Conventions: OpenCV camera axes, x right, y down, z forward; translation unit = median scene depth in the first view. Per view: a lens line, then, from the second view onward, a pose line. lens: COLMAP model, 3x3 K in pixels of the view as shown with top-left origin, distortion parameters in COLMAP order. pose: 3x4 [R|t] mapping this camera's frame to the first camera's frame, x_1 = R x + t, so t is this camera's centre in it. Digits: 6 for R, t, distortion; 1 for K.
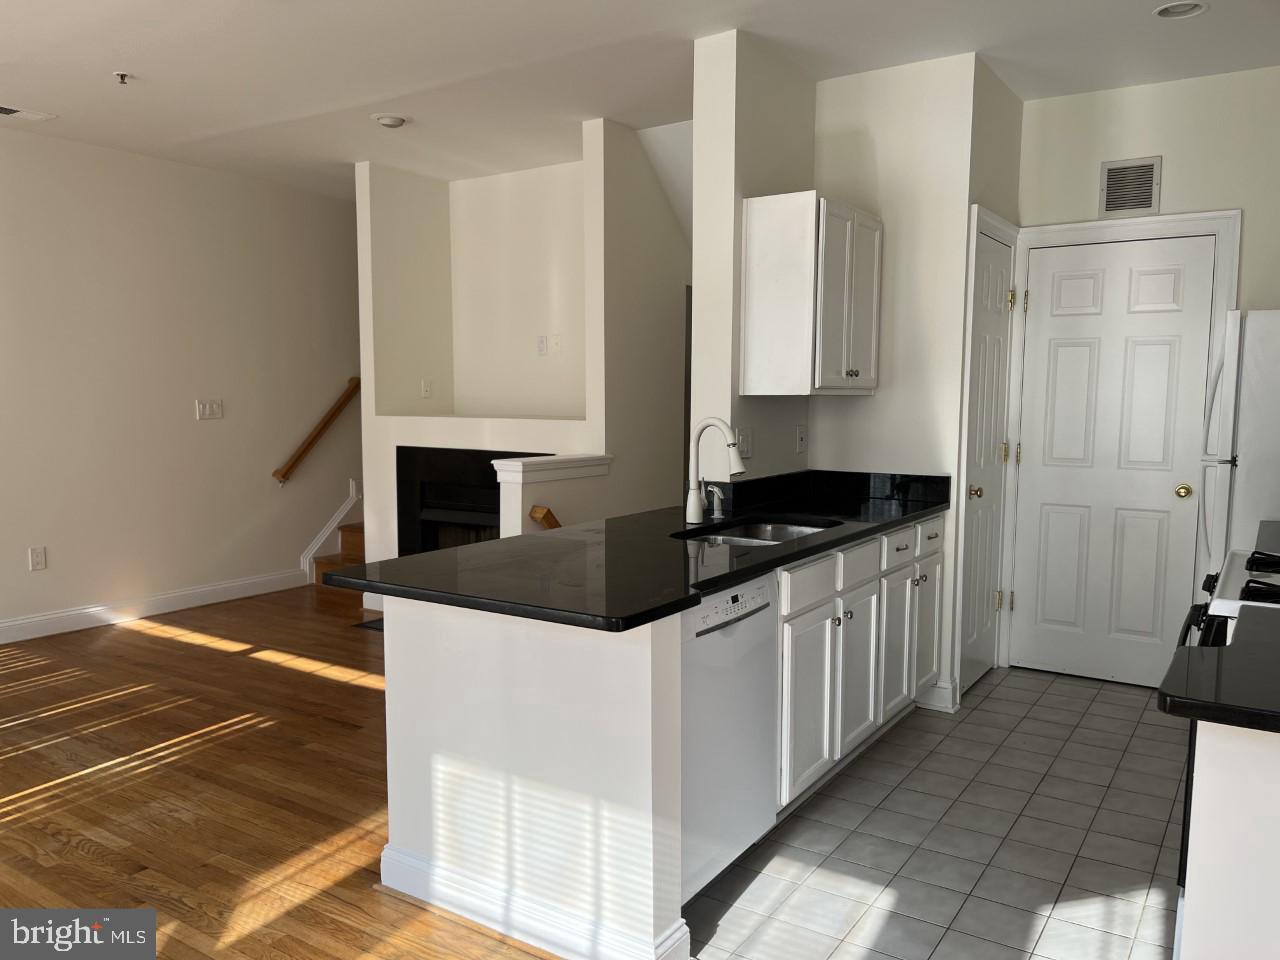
lens RADIAL K [[966.4, 0, 638.6], [0, 966.4, 494.6], [0, 0, 1]] dist [0.070822, -0.099832]
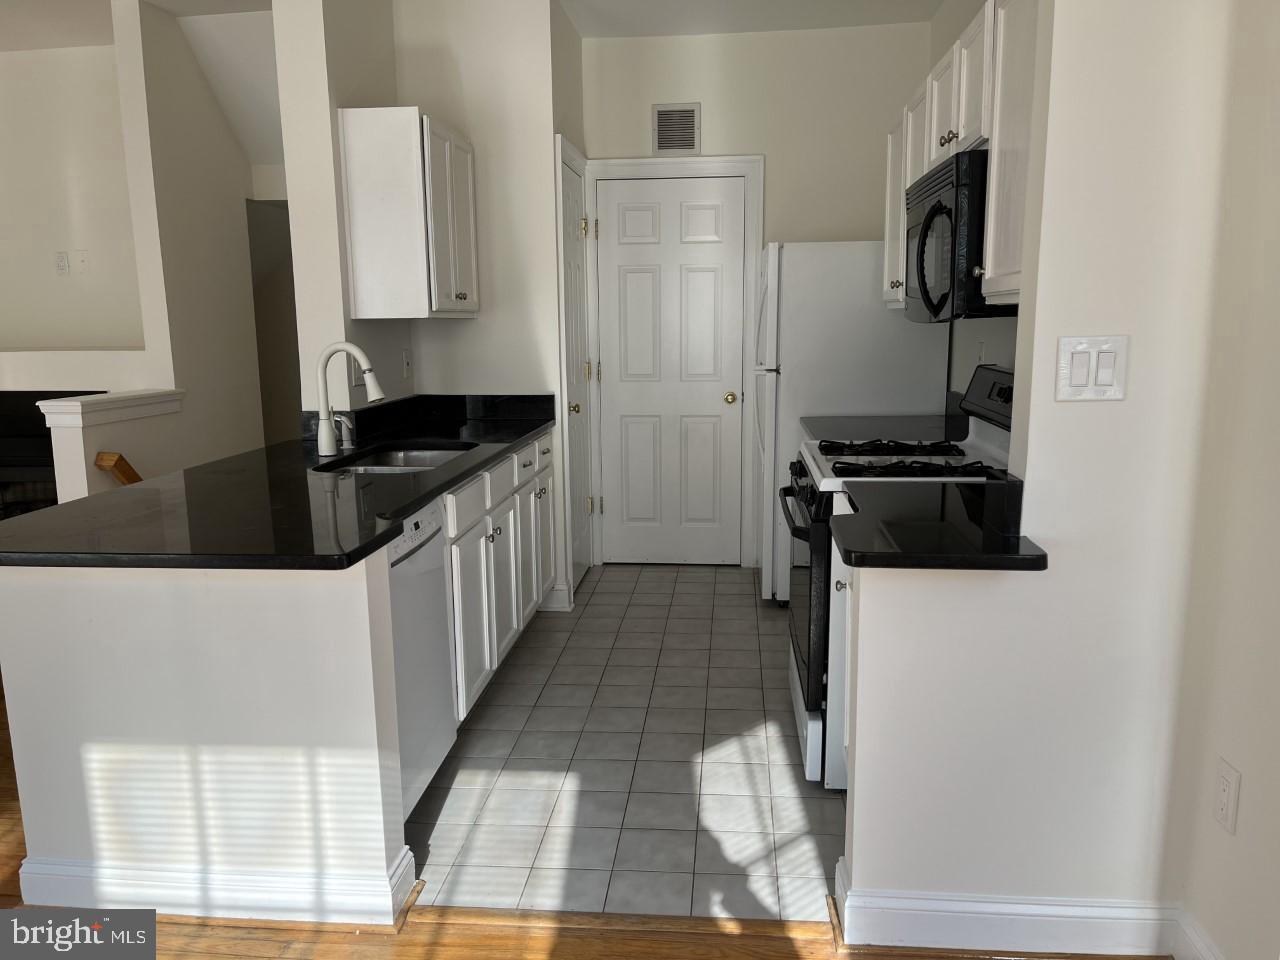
lens RADIAL K [[968.3, 0, 640.8], [0, 968.3, 483.3], [0, 0, 1]] dist [0.077927, -0.101685]
pose [[0.882346, -0.092569, 0.461406, -0.109019], [0.063074, 0.994879, 0.078979, 0.000487], [-0.466355, -0.040584, 0.883666, 0.009661]]
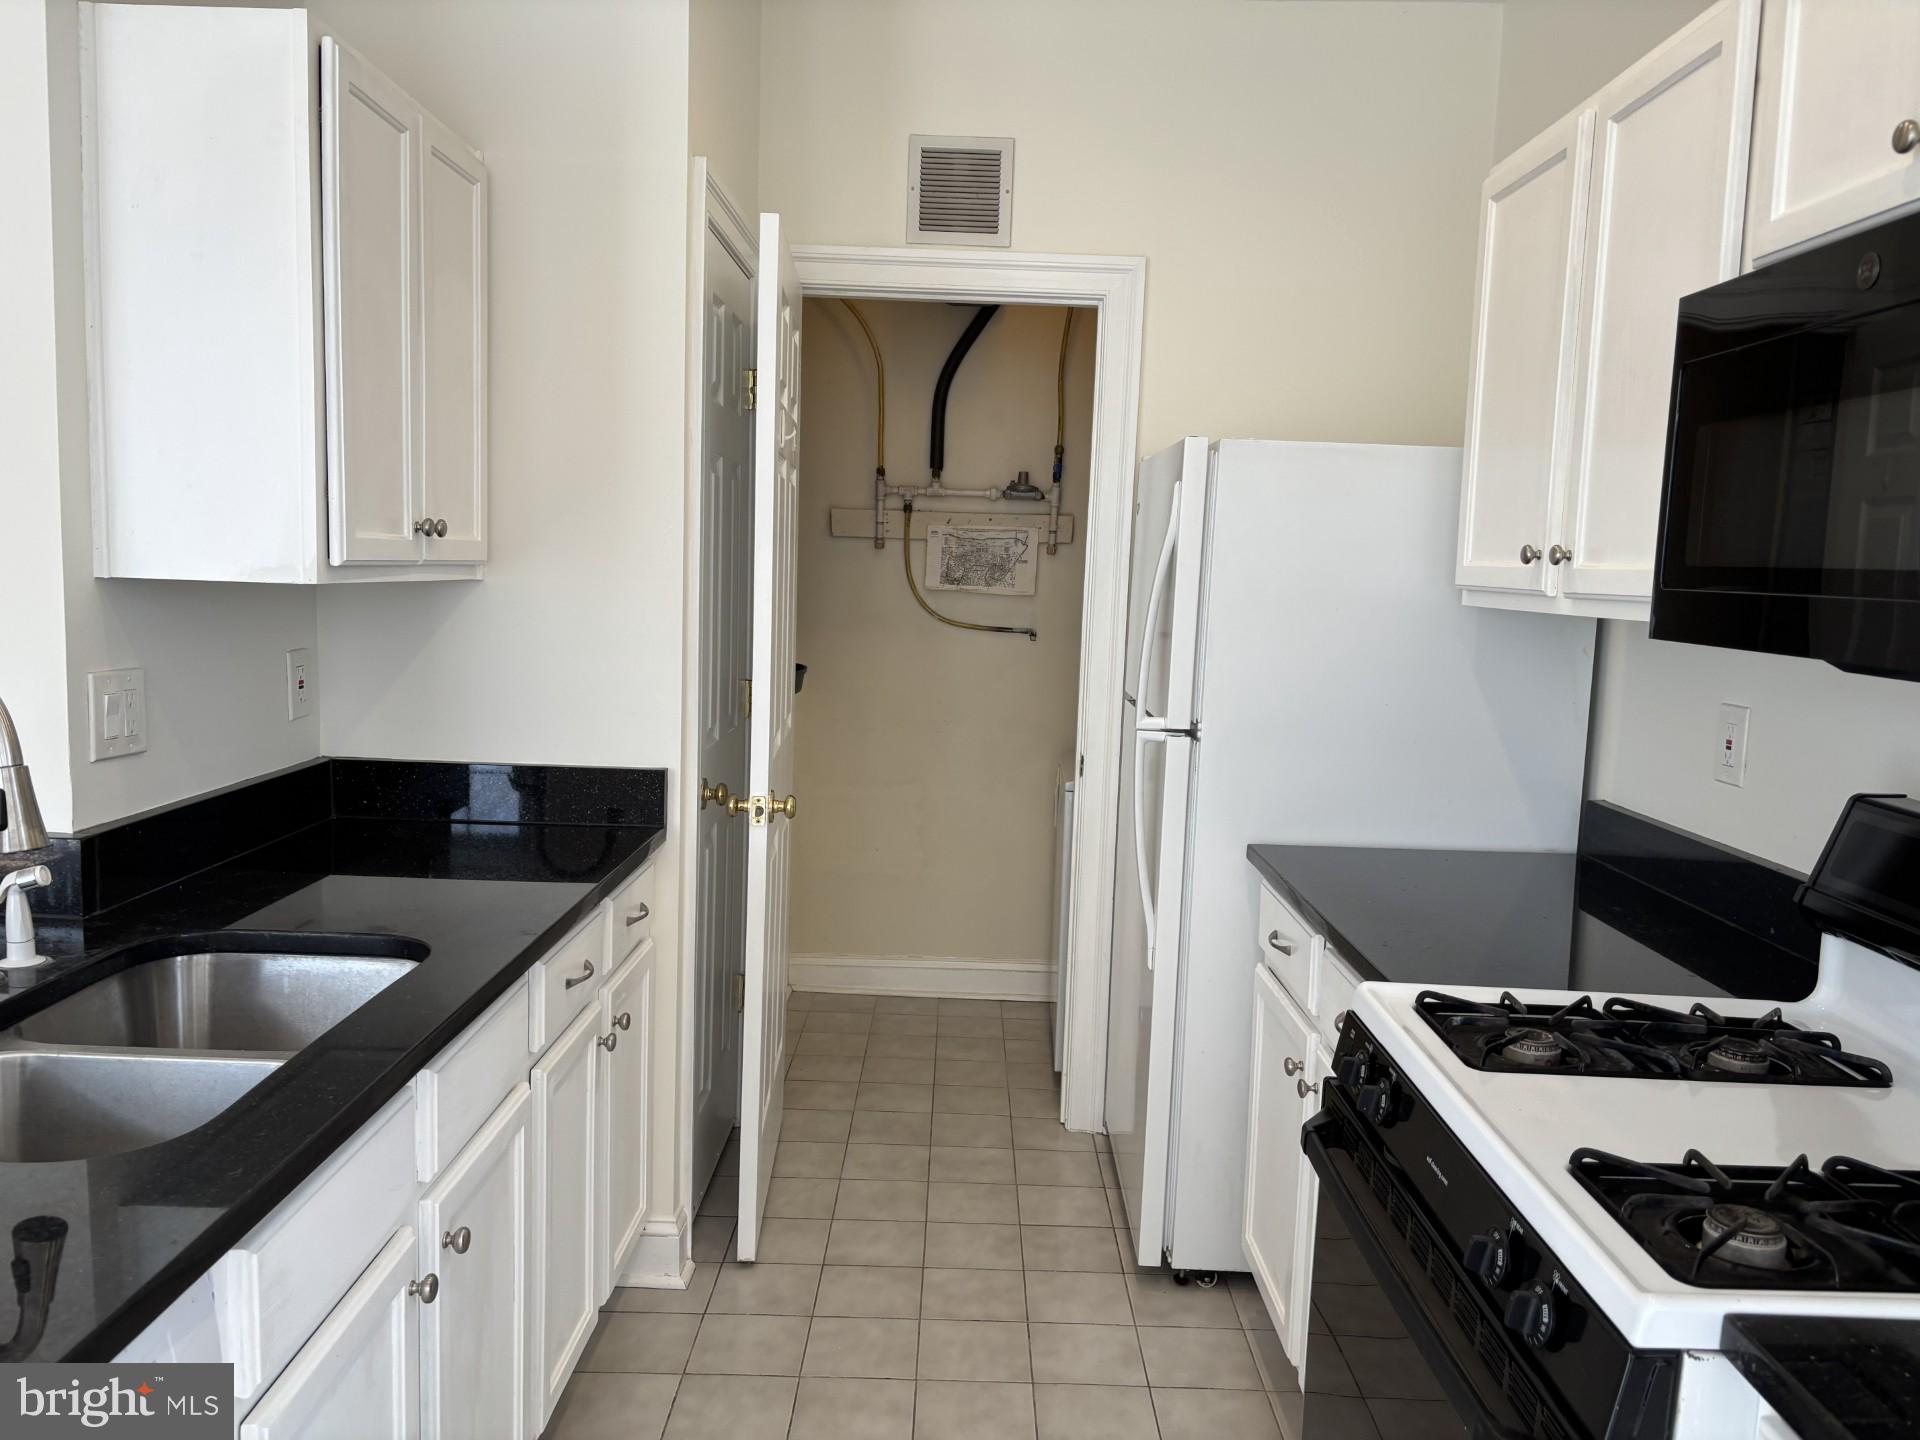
lens RADIAL K [[1439.7, 0, 960.0], [0, 1439.7, 720.0], [0, 0, 1]] dist [-0.002902, -0.001429]
pose [[0.834244, -0.035207, 0.550271, 0.081455], [0.025391, 0.999354, 0.025446, -0.060909], [-0.550811, -0.007256, 0.834599, 0.424614]]
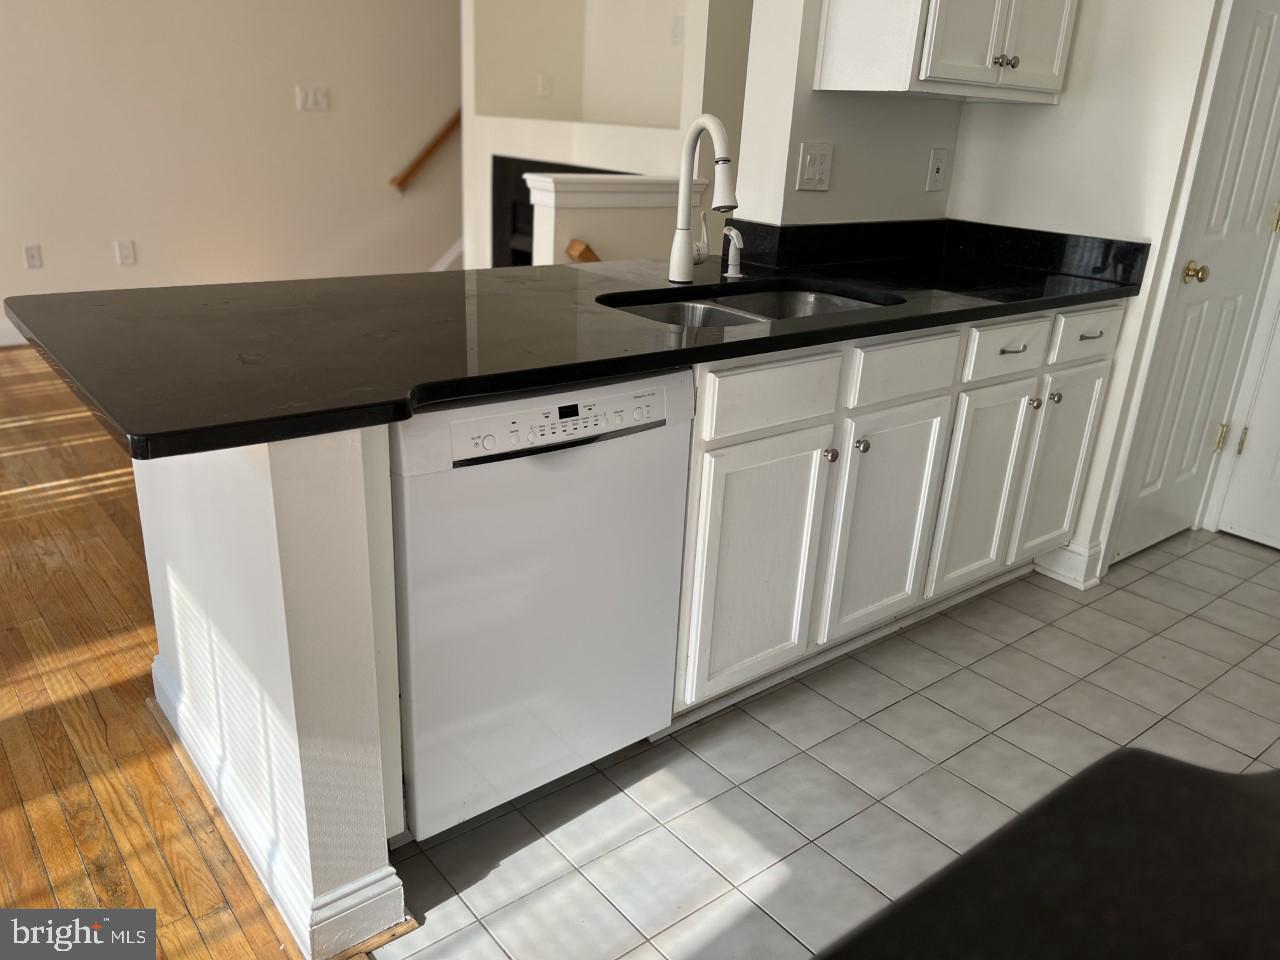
lens RADIAL K [[971.5, 0, 640.0], [0, 971.5, 480.0], [0, 0, 1]] dist [0.023946, -0.003953]
pose [[0.950920, 0.150756, -0.270228, 0.224653], [-0.079723, 0.963172, 0.256797, -0.008640], [0.298989, -0.222650, 0.927918, 0.305072]]
